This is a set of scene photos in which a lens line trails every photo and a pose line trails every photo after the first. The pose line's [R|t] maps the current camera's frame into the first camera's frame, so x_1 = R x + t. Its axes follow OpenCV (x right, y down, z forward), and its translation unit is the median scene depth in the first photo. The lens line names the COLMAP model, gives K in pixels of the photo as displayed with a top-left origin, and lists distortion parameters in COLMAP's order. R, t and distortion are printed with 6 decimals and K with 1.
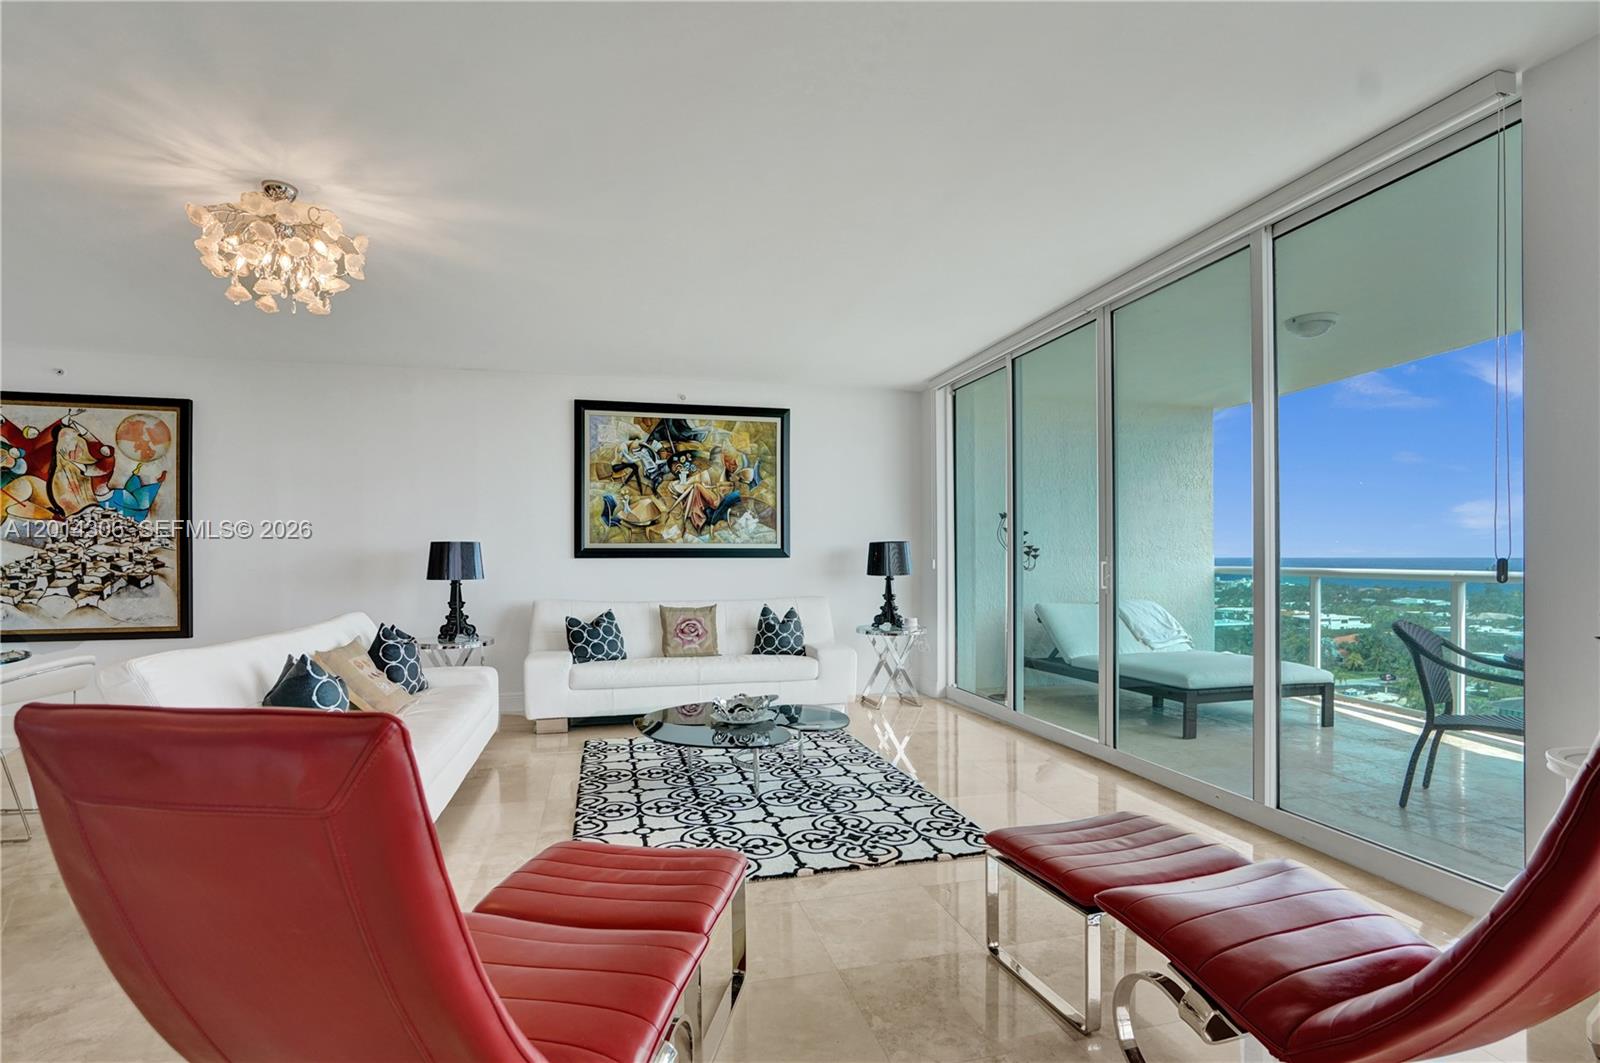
lens RADIAL K [[771.6, 0, 794.7], [0, 771.6, 557.1], [0, 0, 1]] dist [-0.051584, 0.033999]
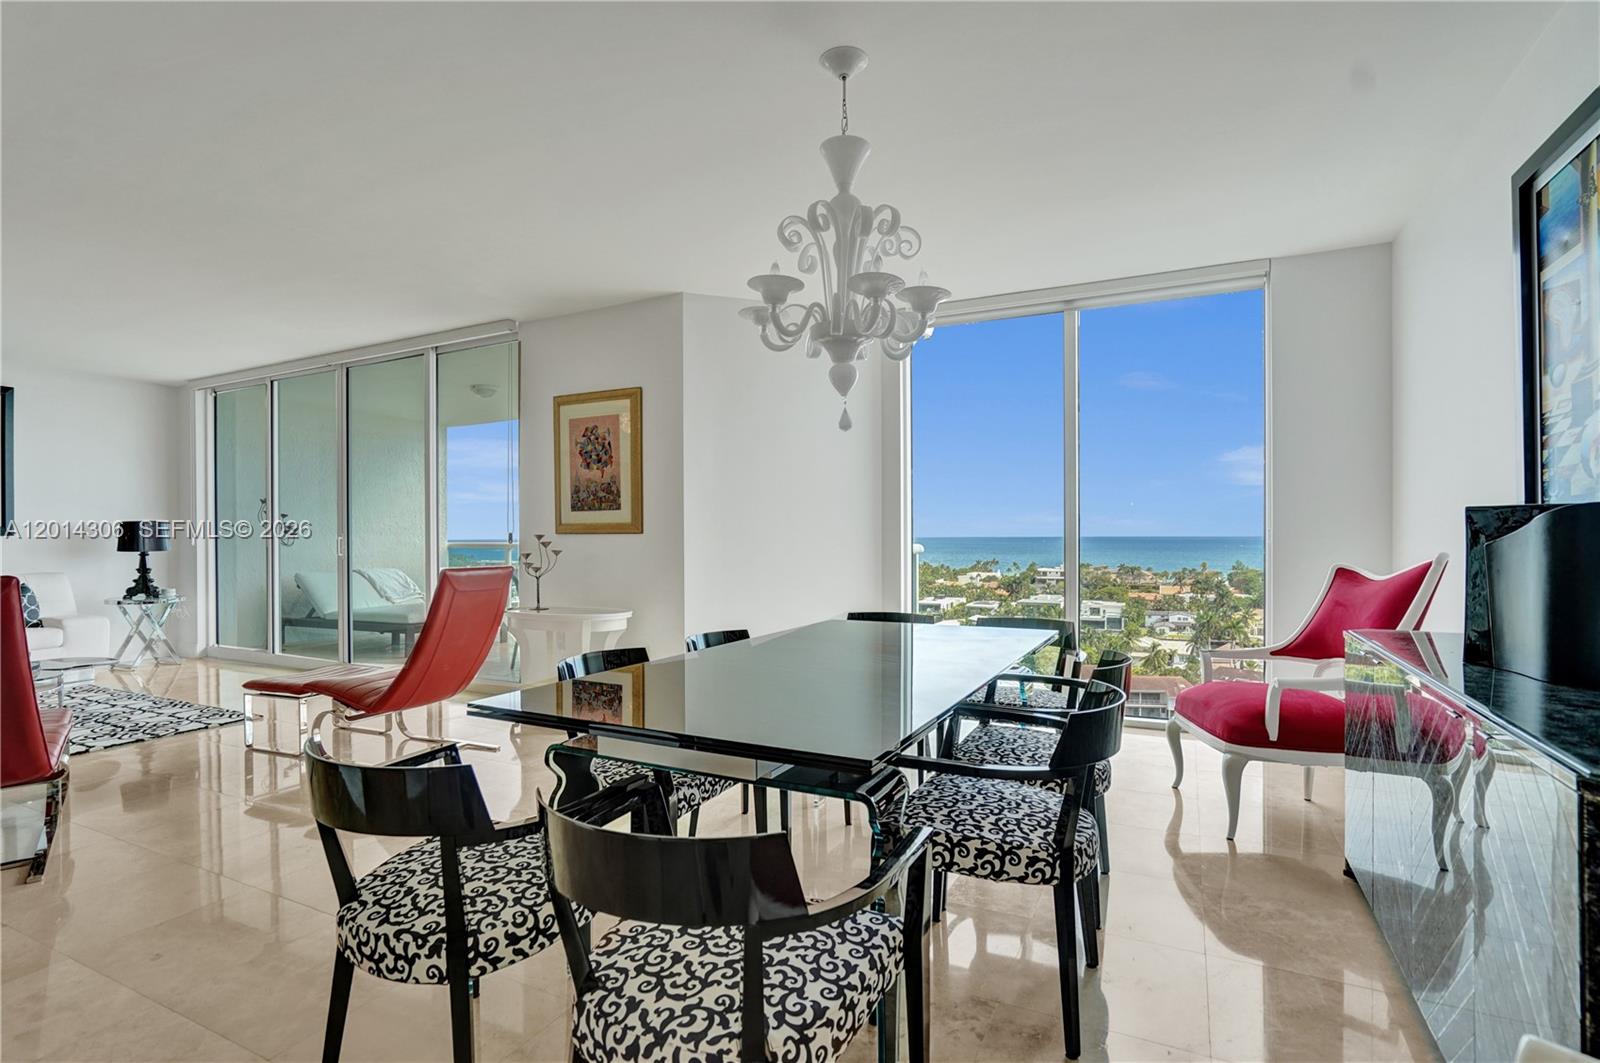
lens RADIAL K [[771.6, 0, 802.4], [0, 771.6, 535.2], [0, 0, 1]] dist [-0.037338, 0.016039]
pose [[0.648413, 0.001559, 0.761287, -0.100083], [0.001799, 0.999992, -0.003580, 0.006258], [-0.761286, 0.003691, 0.648405, -0.468254]]
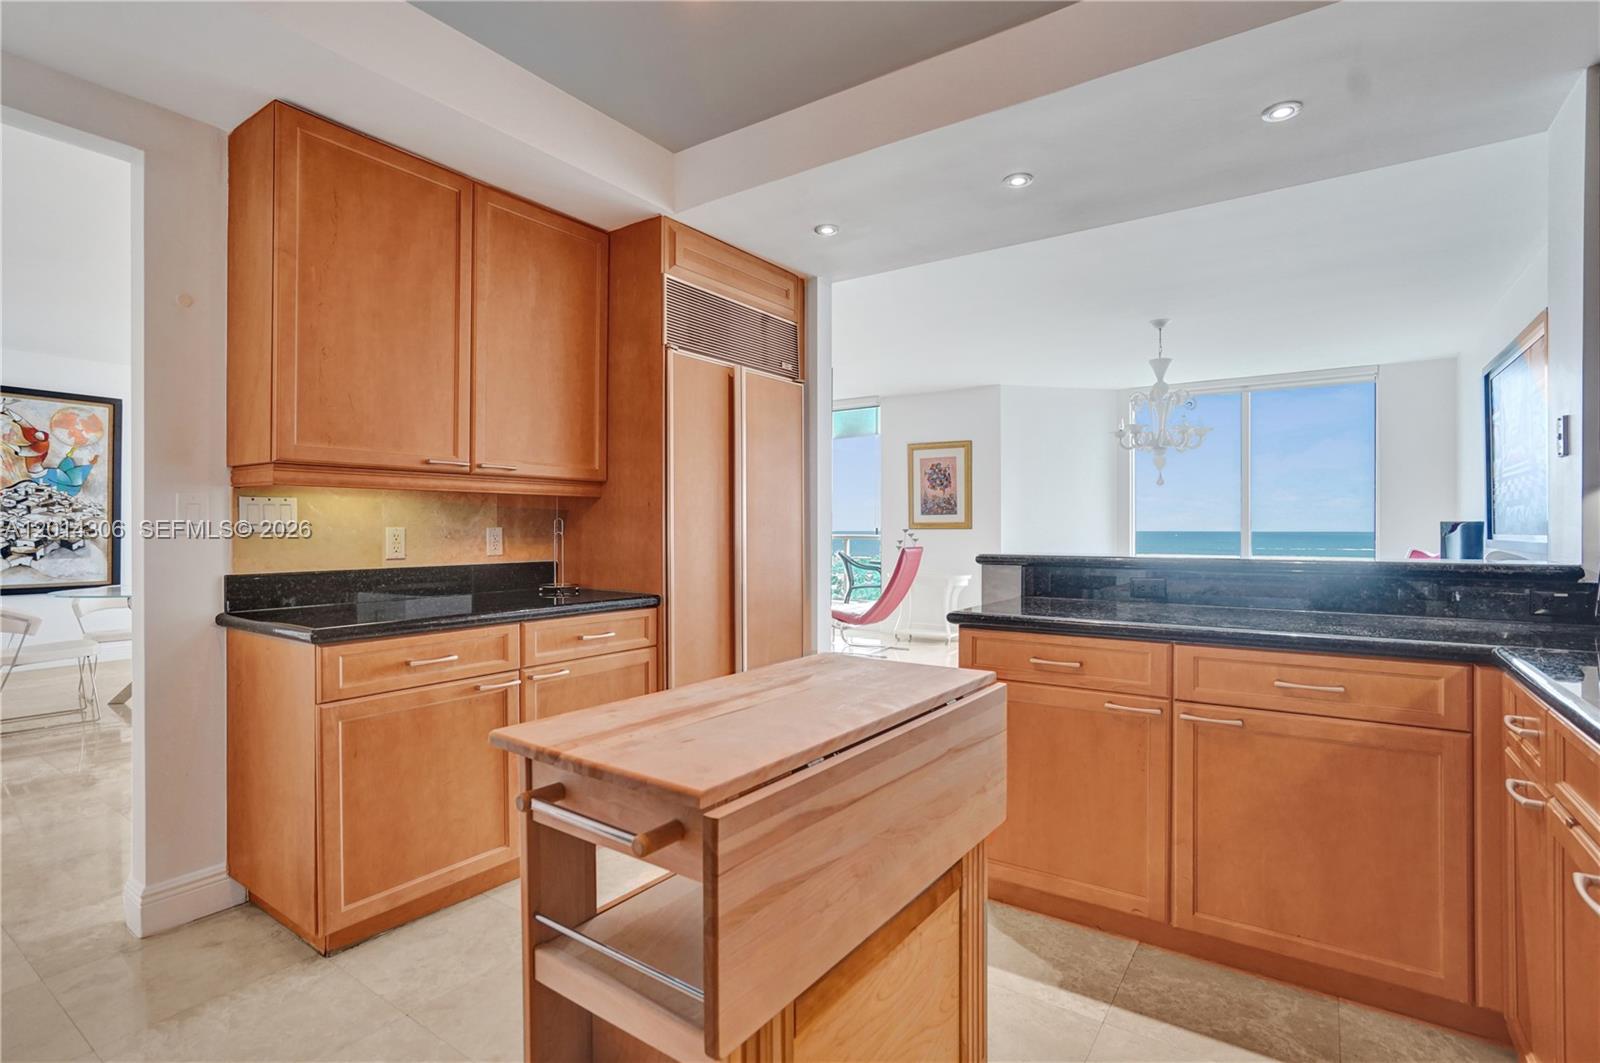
lens RADIAL K [[770.1, 0, 800.0], [0, 770.1, 531.5], [0, 0, 1]] dist [-0.056617, 0.039373]
pose [[0.751894, 0.001851, 0.659281, -0.722963], [-0.003072, 0.999995, 0.000696, 0.005854], [-0.659276, -0.002548, 0.751896, -0.630473]]
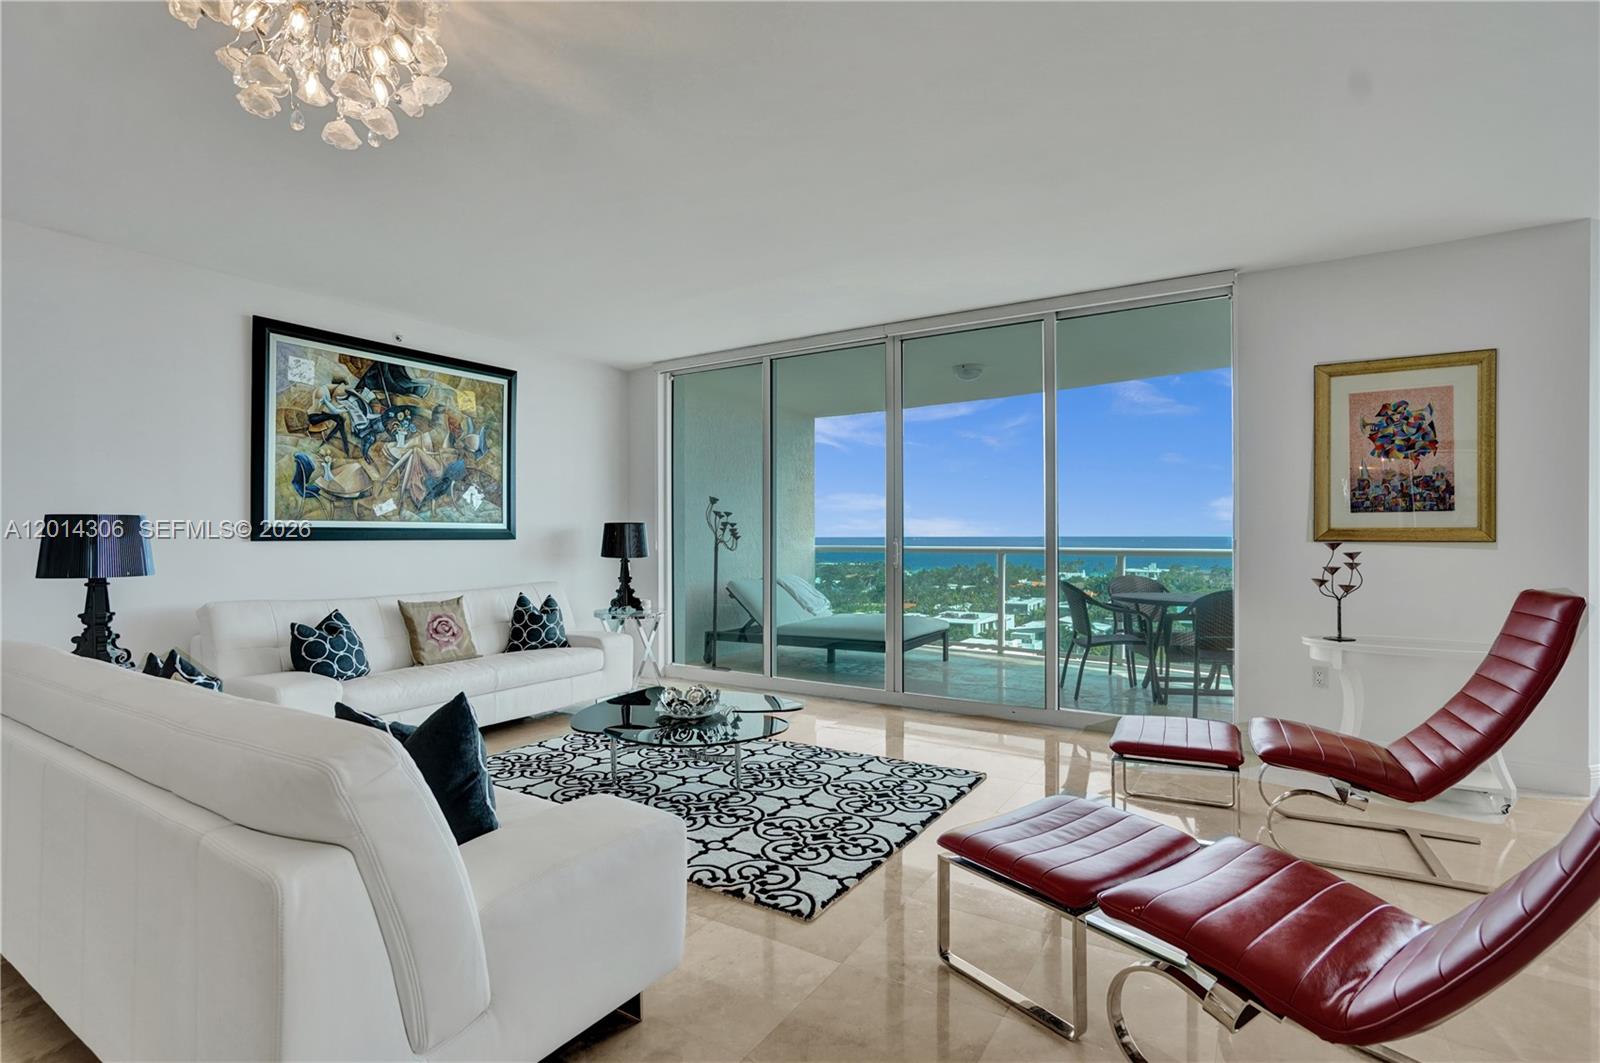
lens RADIAL K [[770.1, 0, 800.0], [0, 770.1, 531.5], [0, 0, 1]] dist [-0.056617, 0.039373]
pose [[0.720049, 0.005242, 0.693903, -0.422670], [-0.000726, 0.999977, -0.006801, -0.002869], [-0.693923, 0.004393, 0.720036, 0.159675]]
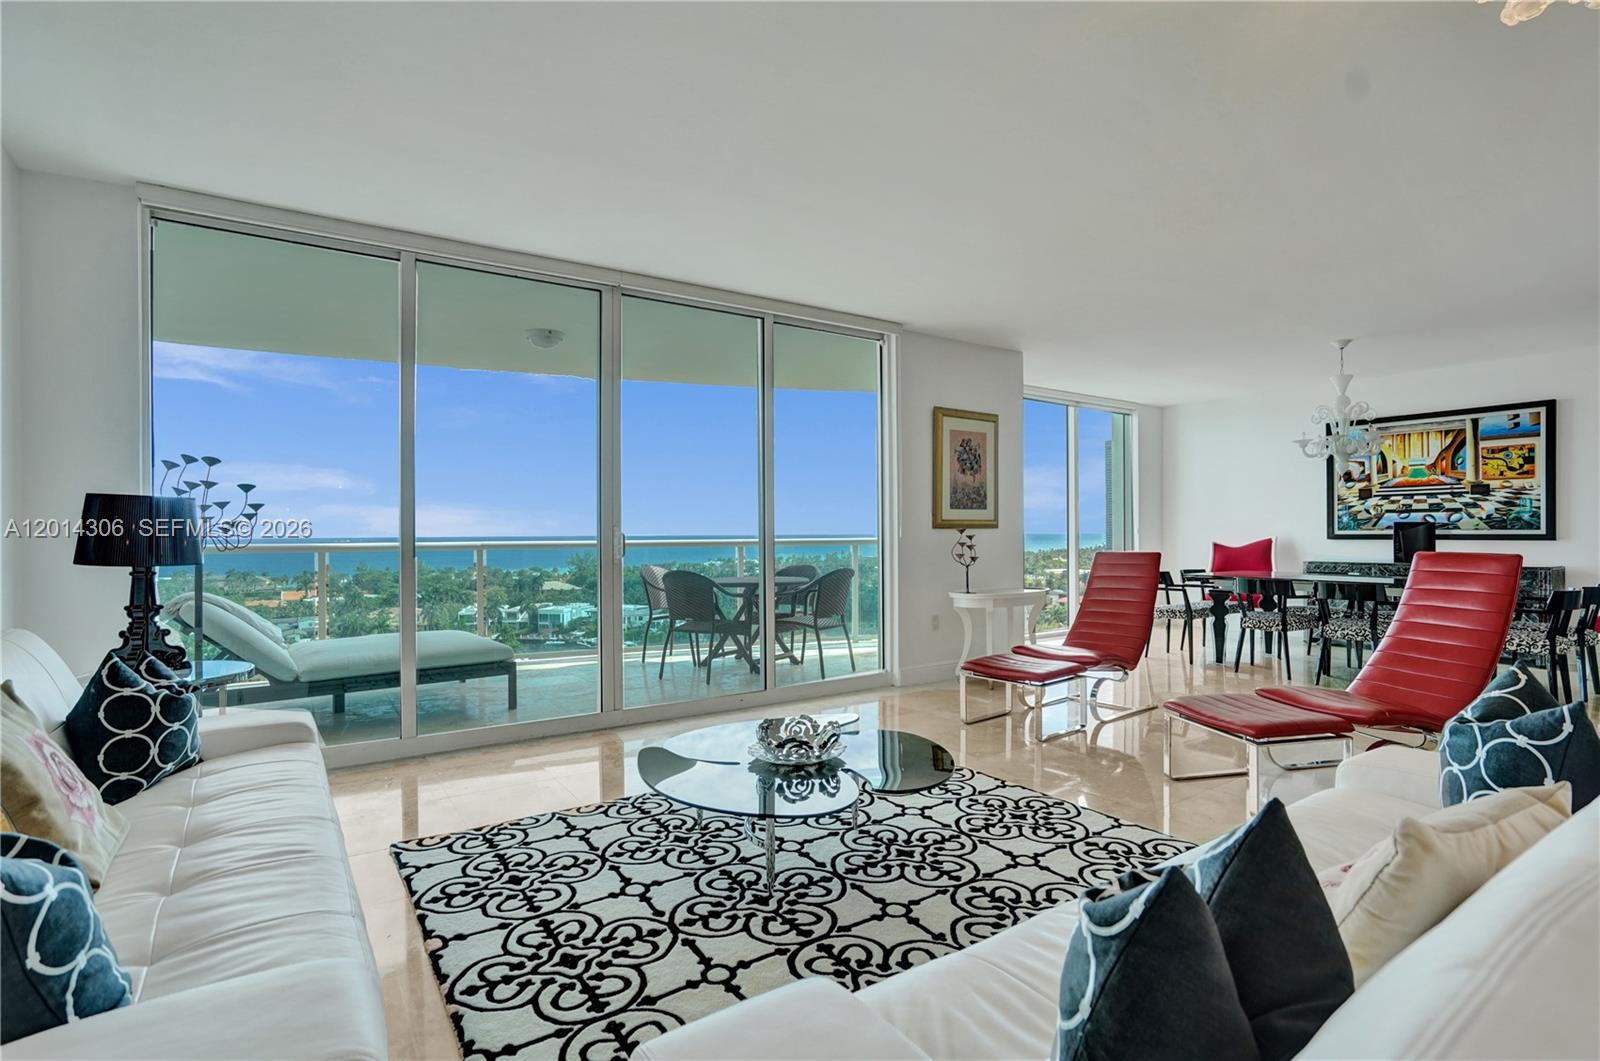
lens RADIAL K [[771.6, 0, 802.4], [0, 771.6, 534.2], [0, 0, 1]] dist [-0.037338, 0.016039]
pose [[-0.347860, 0.003212, 0.937541, -0.489781], [0.006771, 0.999977, -0.000914, 0.008177], [-0.937522, 0.006030, -0.347873, 0.842055]]
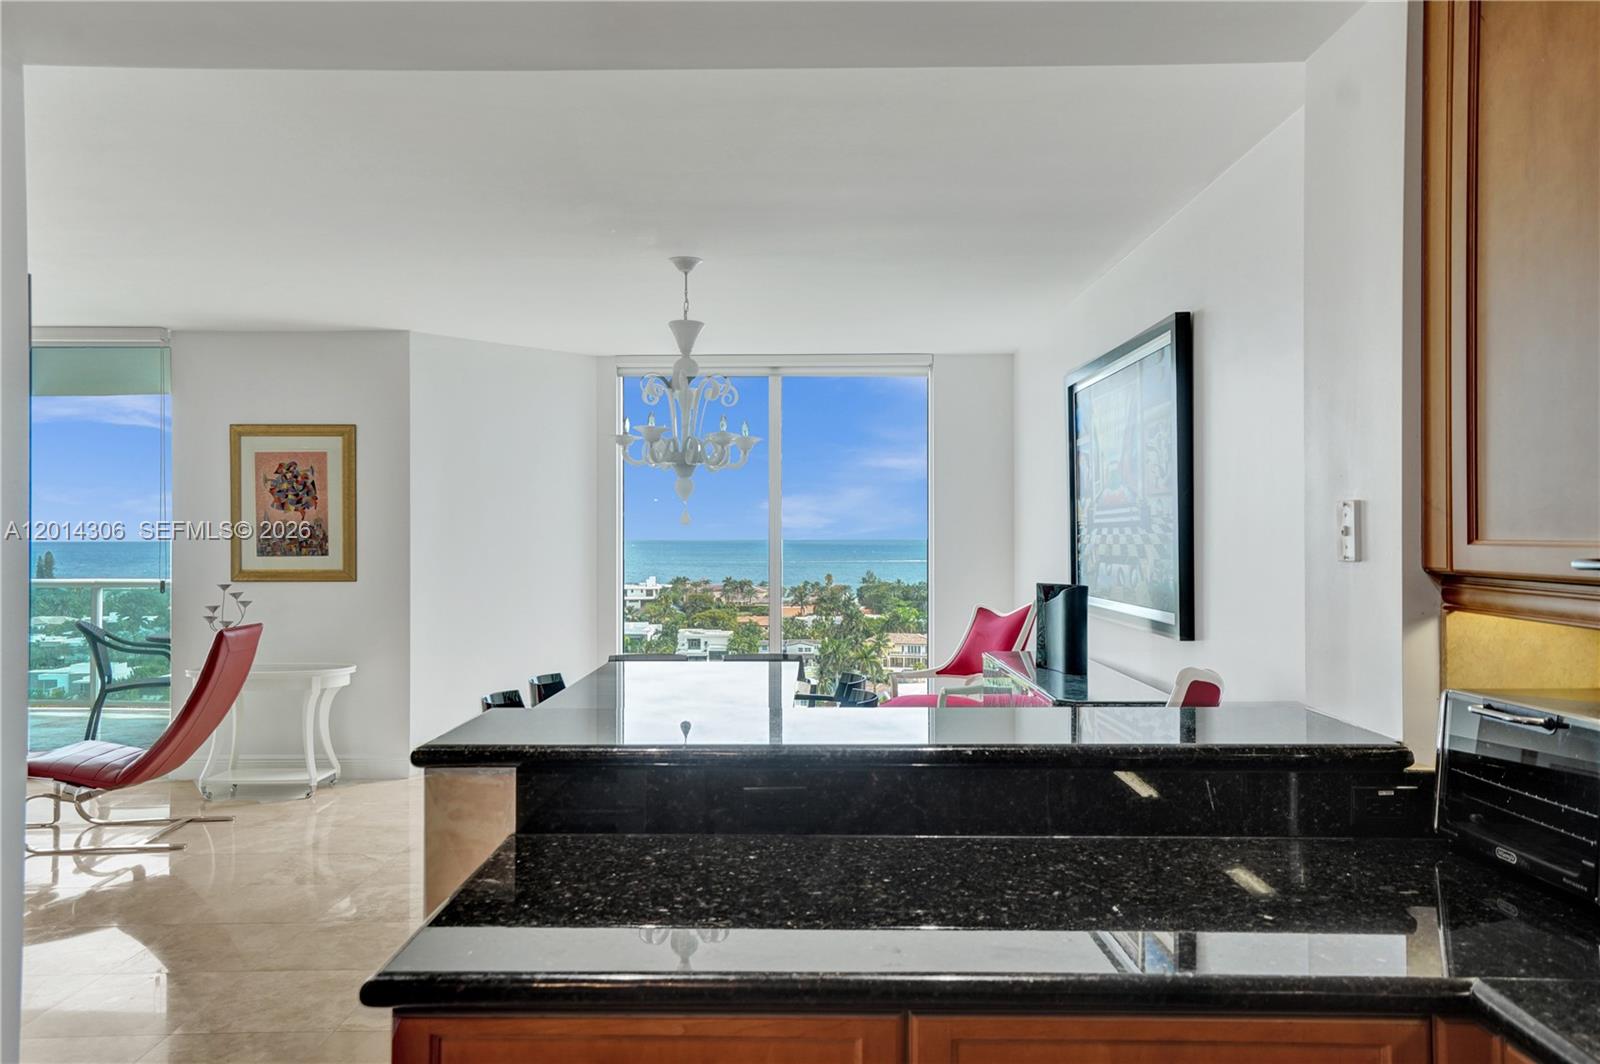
lens RADIAL K [[1142.6, 0, 786.8], [0, 1142.6, 530.1], [0, 0, 1]] dist [0.032892, 0.003107]
pose [[0.255232, 0.008050, 0.966846, -0.594306], [0.001555, 0.999961, -0.008737, -0.040303], [-0.966879, 0.003734, 0.255210, -0.514551]]
